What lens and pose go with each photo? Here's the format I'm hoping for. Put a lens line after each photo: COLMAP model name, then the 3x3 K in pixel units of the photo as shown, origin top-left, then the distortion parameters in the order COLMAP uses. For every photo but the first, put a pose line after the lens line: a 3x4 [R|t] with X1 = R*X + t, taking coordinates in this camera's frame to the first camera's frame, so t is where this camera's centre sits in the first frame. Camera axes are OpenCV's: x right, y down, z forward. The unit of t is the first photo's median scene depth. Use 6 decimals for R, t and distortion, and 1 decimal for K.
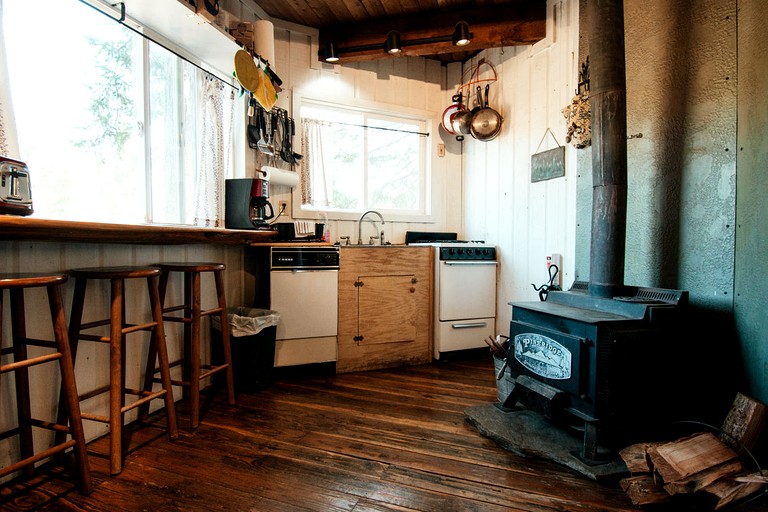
lens RADIAL K [[403.0, 0, 384.0], [0, 403.0, 257.1], [0, 0, 1]] dist [-0.015019, -0.002179]
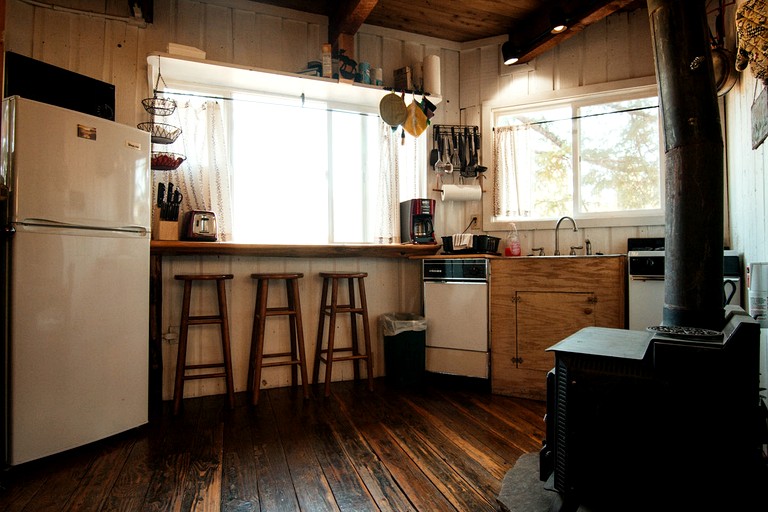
lens RADIAL K [[435.8, 0, 383.9], [0, 435.8, 256.0], [0, 0, 1]] dist [0.004420, -0.001566]
pose [[0.653272, -0.021832, -0.756809, 0.510682], [-0.014257, 0.999052, -0.041127, 0.014694], [0.756989, 0.037657, 0.652341, 0.135939]]
